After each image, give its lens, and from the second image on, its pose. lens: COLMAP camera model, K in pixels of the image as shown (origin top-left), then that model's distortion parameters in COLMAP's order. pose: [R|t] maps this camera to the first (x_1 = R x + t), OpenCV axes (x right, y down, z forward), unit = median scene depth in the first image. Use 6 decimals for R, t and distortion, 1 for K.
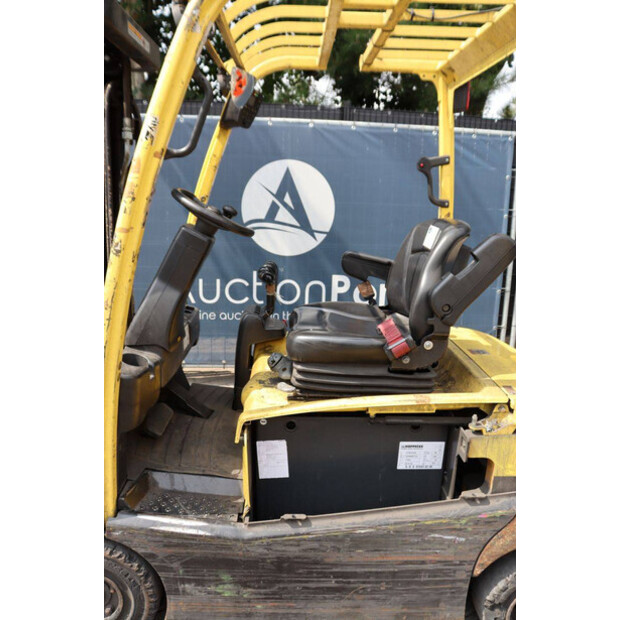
lens RADIAL K [[505.3, 0, 313.3], [0, 505.3, 308.1], [0, 0, 1]] dist [-0.170031, 0.143814]
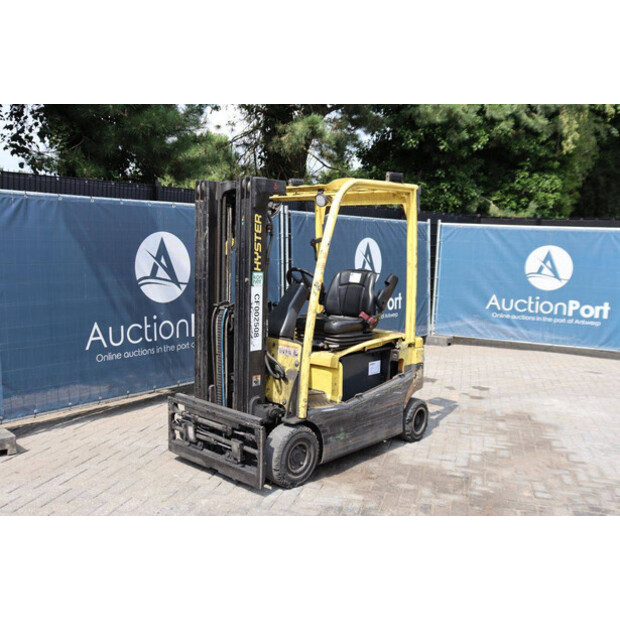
lens RADIAL K [[628.2, 0, 309.1], [0, 628.2, 307.6], [0, 0, 1]] dist [-0.107653, 0.177126]
pose [[0.701937, -0.094986, 0.705877, -2.031211], [0.166452, 0.985500, -0.032909, 0.057528], [-0.692516, 0.140594, 0.707569, -0.922801]]
